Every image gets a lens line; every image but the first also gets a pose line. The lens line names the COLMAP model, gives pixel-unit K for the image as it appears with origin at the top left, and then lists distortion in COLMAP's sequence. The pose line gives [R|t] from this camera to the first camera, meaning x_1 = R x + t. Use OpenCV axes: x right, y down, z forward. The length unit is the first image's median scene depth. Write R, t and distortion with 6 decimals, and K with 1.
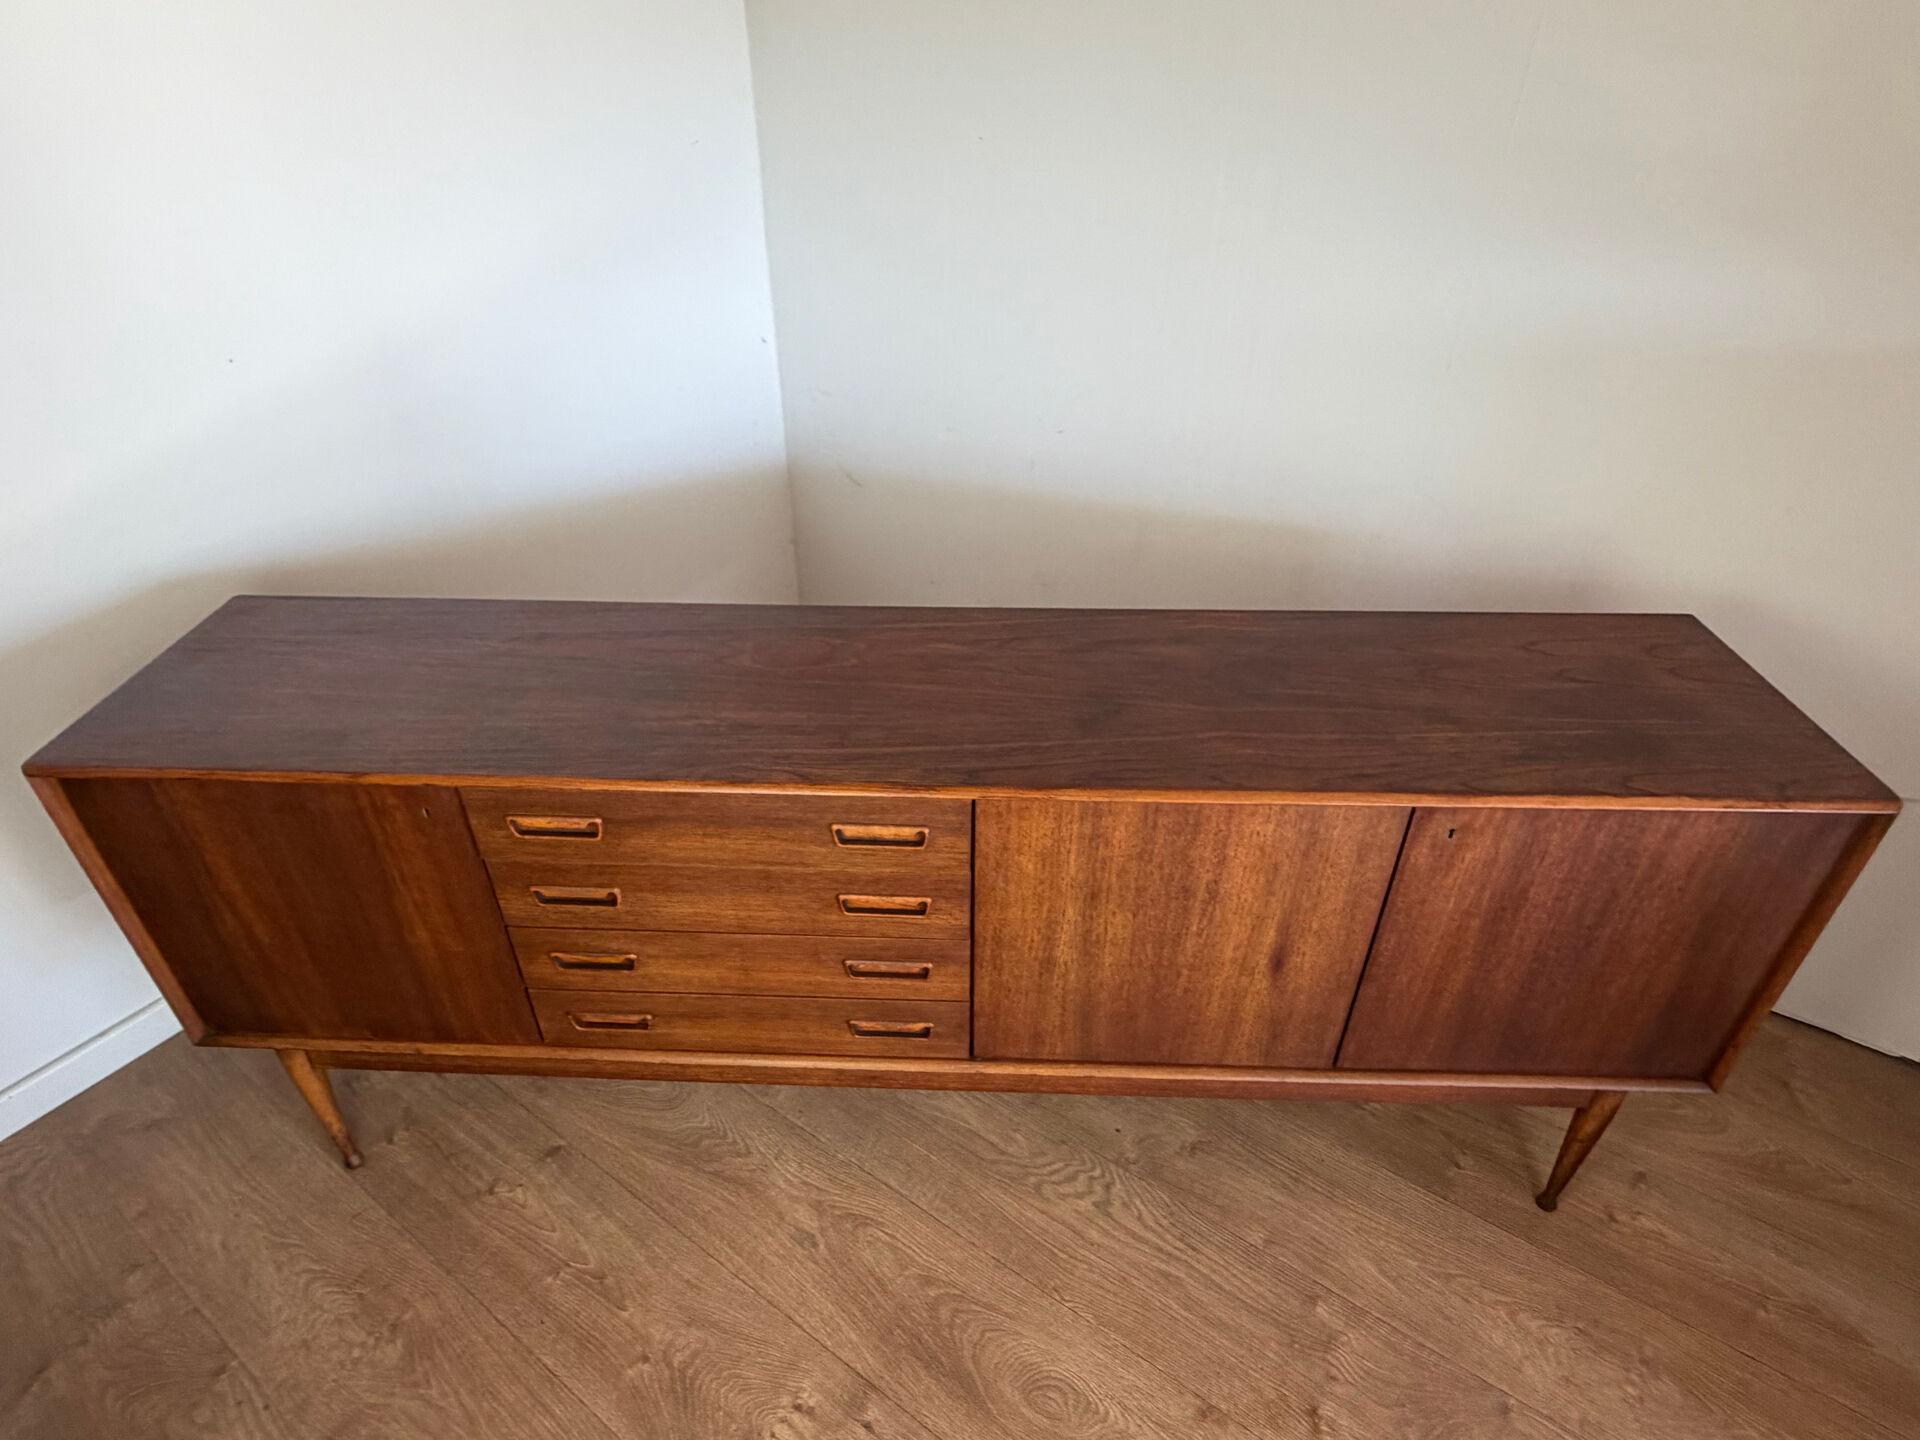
lens RADIAL K [[1059.4, 0, 944.2], [0, 1059.4, 721.7], [0, 0, 1]] dist [-0.021471, 0.014430]
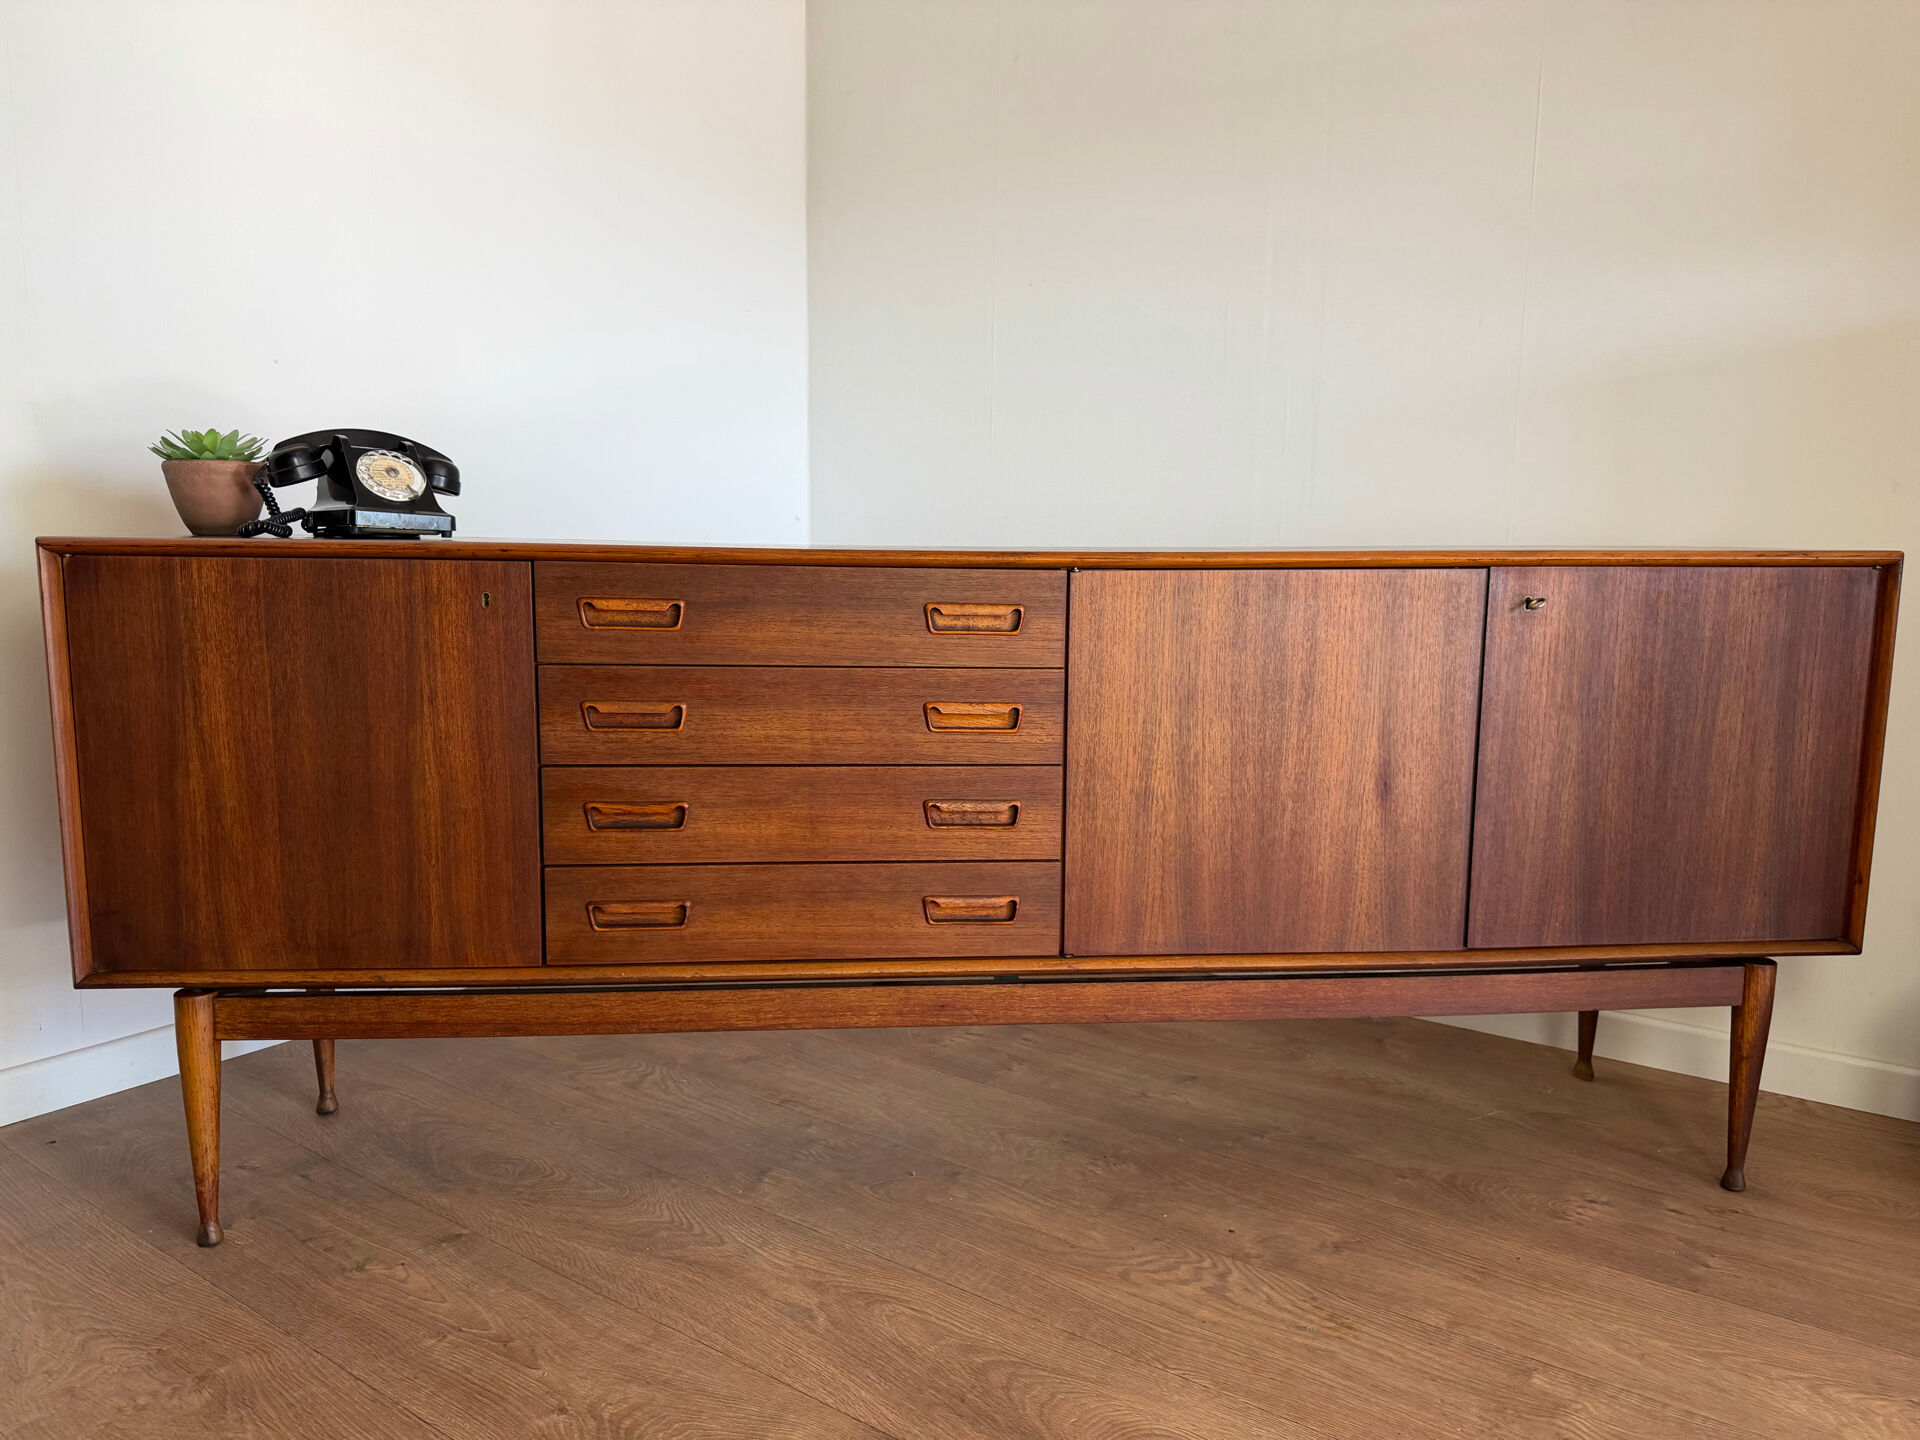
lens RADIAL K [[1368.9, 0, 958.2], [0, 1368.9, 725.6], [0, 0, 1]] dist [0.055784, -0.077442]
pose [[0.991278, -0.000298, 0.131788, -0.226875], [0.058951, 0.895378, -0.441388, 0.706142], [-0.117869, 0.445308, 0.887586, -0.074747]]
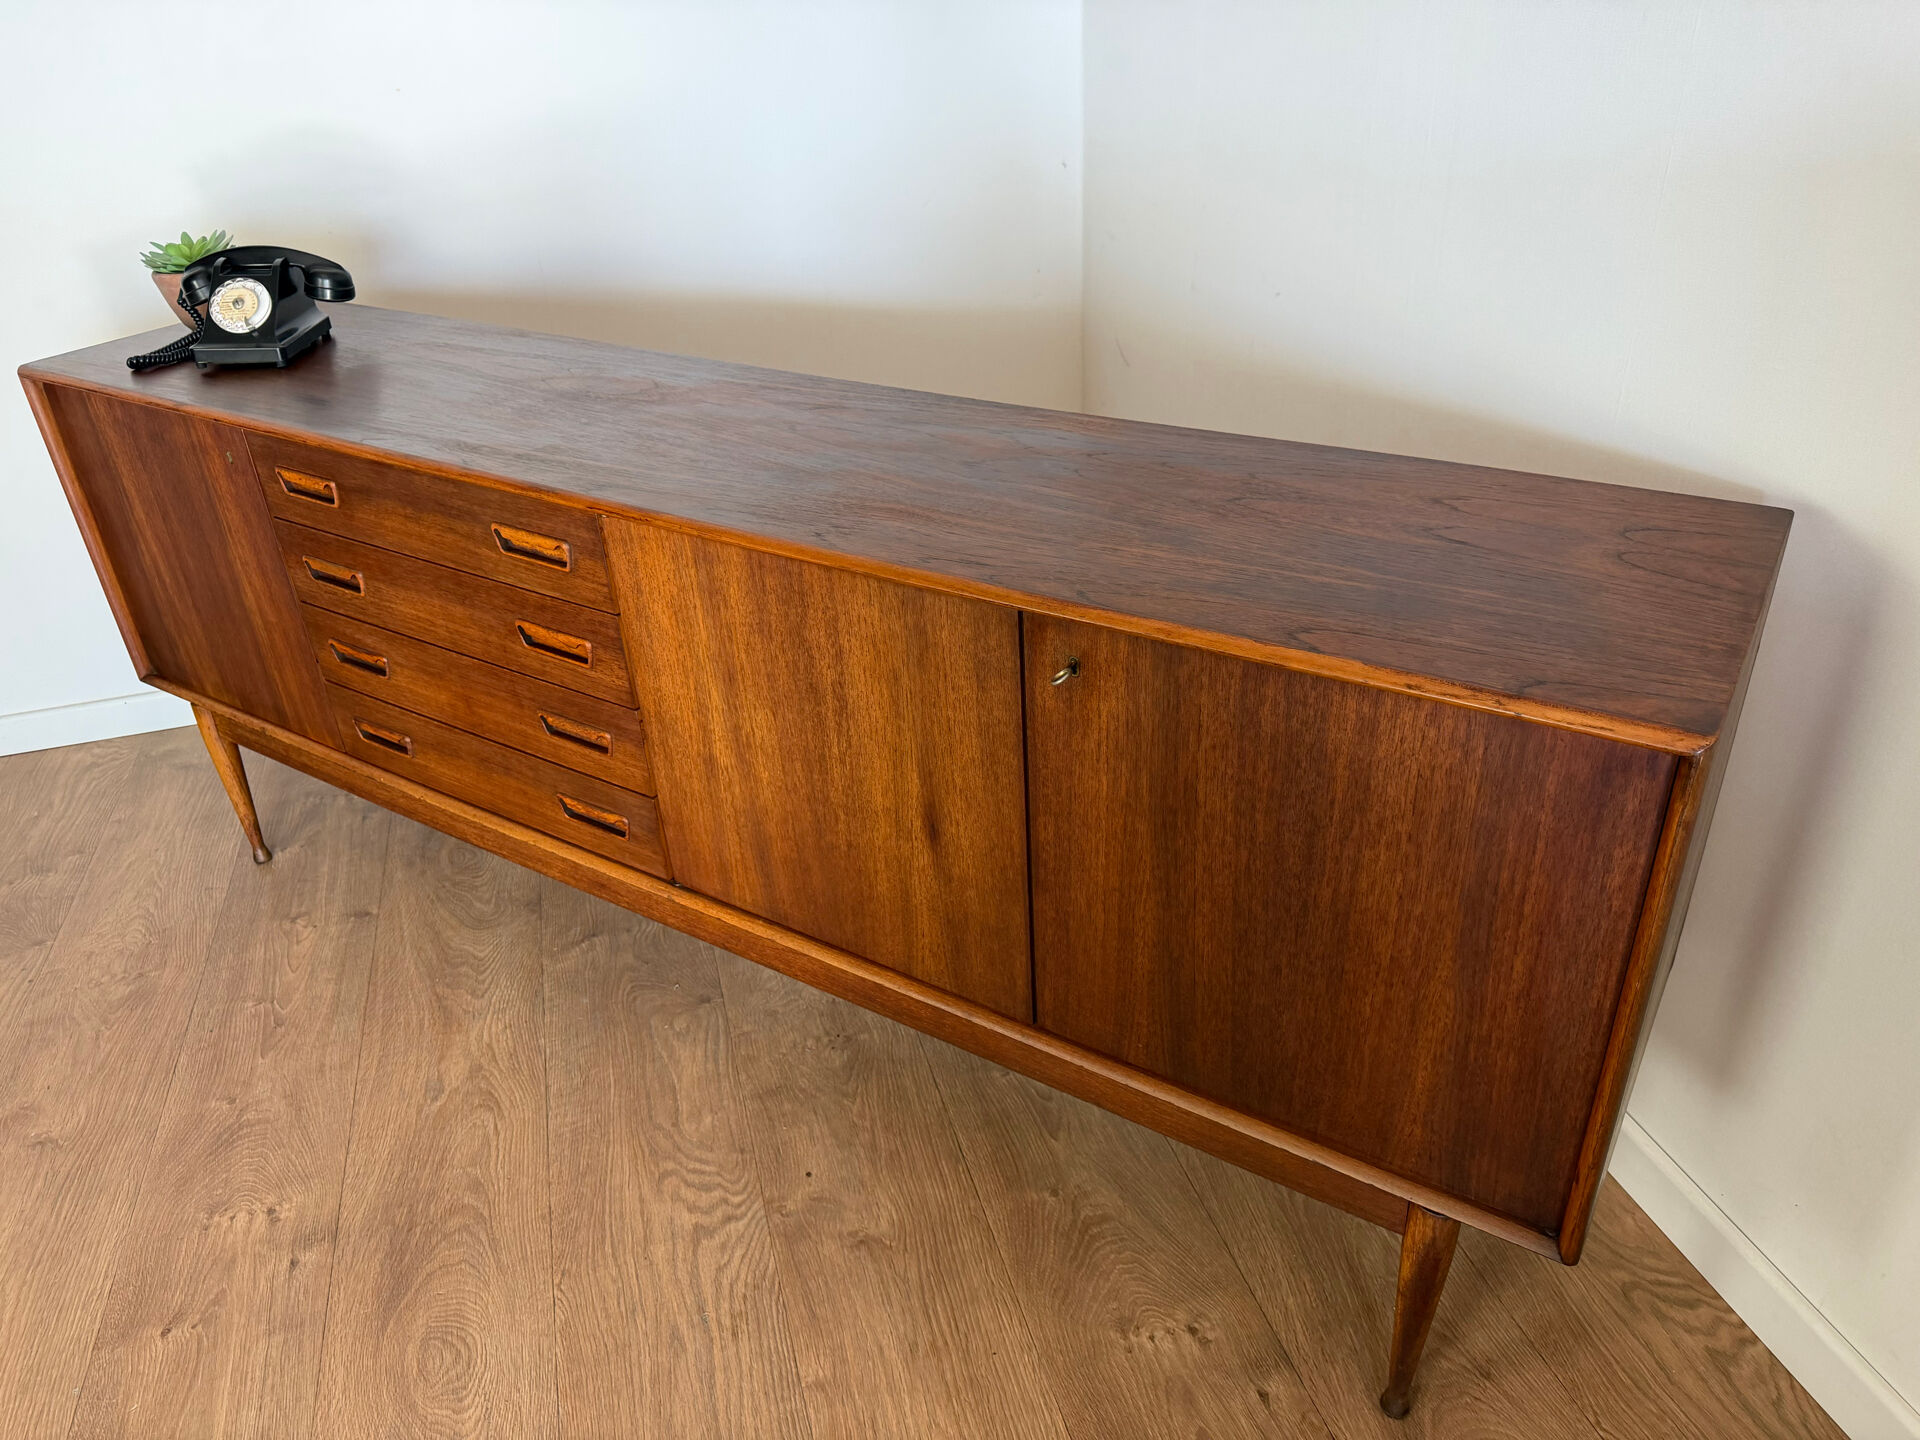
lens RADIAL K [[1368.9, 0, 951.2], [0, 1368.9, 722.0], [0, 0, 1]] dist [0.055784, -0.077442]
pose [[0.859061, 0.226305, -0.459131, 0.770146], [-0.250985, 0.967962, 0.007498, 0.143382], [0.446118, 0.108794, 0.888337, 0.118929]]
